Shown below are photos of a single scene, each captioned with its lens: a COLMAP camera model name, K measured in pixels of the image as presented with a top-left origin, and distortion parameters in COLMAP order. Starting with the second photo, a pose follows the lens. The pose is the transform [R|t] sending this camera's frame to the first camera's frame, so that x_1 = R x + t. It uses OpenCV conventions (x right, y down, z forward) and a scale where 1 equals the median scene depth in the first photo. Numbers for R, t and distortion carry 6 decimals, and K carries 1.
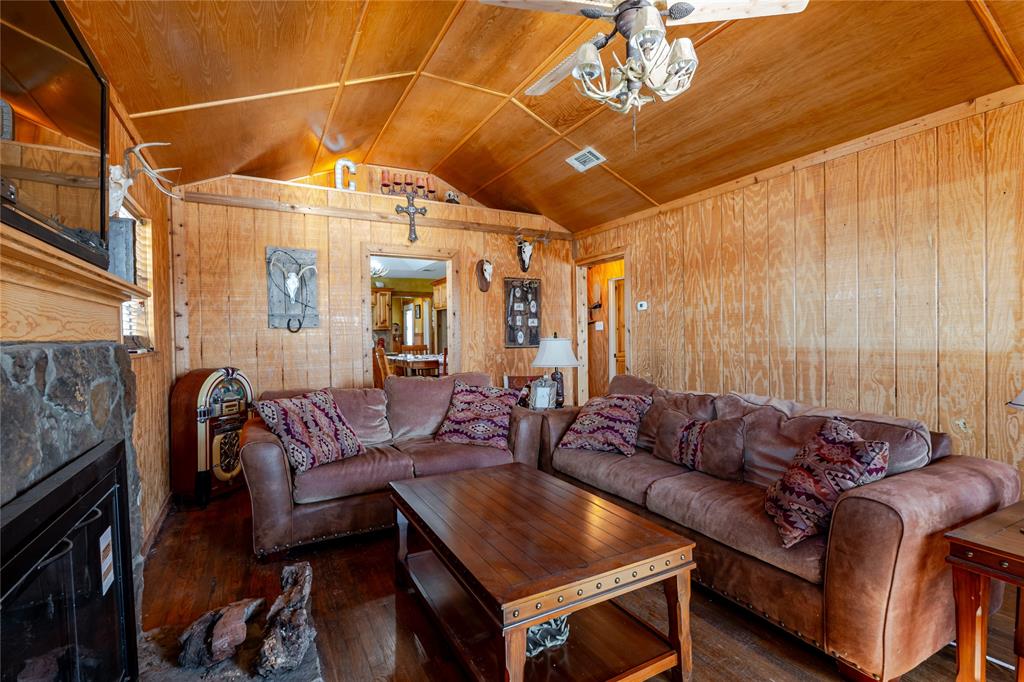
lens RADIAL K [[477.2, 0, 516.0], [0, 477.2, 339.9], [0, 0, 1]] dist [0.004393, 0.000383]
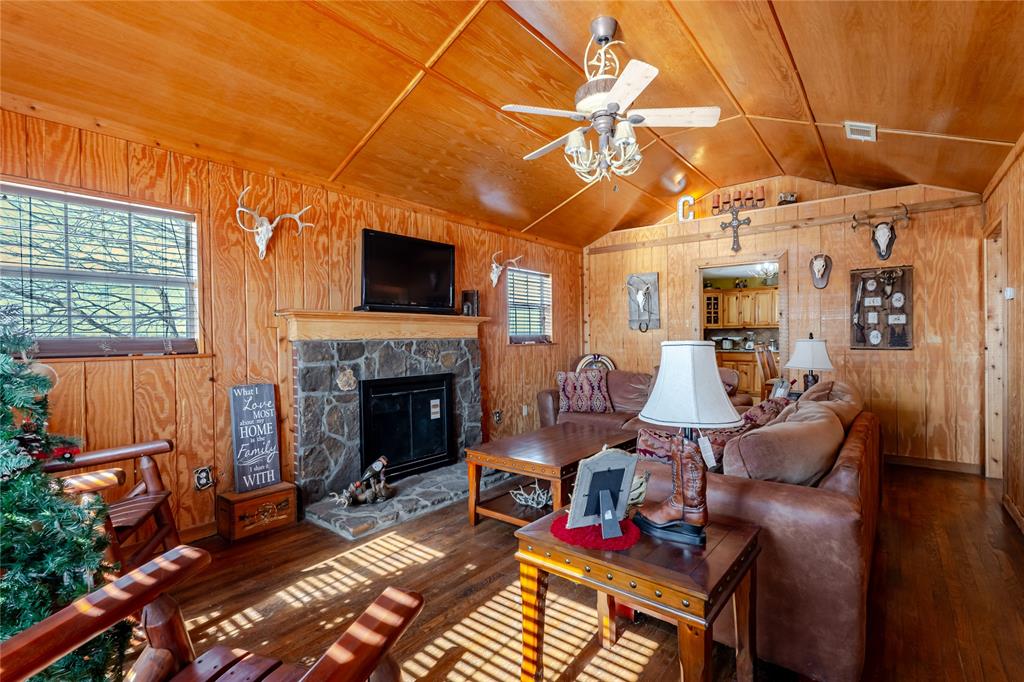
lens RADIAL K [[477.2, 0, 510.0], [0, 477.2, 337.9], [0, 0, 1]] dist [0.004393, 0.000383]
pose [[0.383498, 0.013591, -0.923442, 0.555818], [-0.006809, 0.999906, 0.011889, -0.010241], [0.923517, 0.001729, 0.383555, 0.068390]]
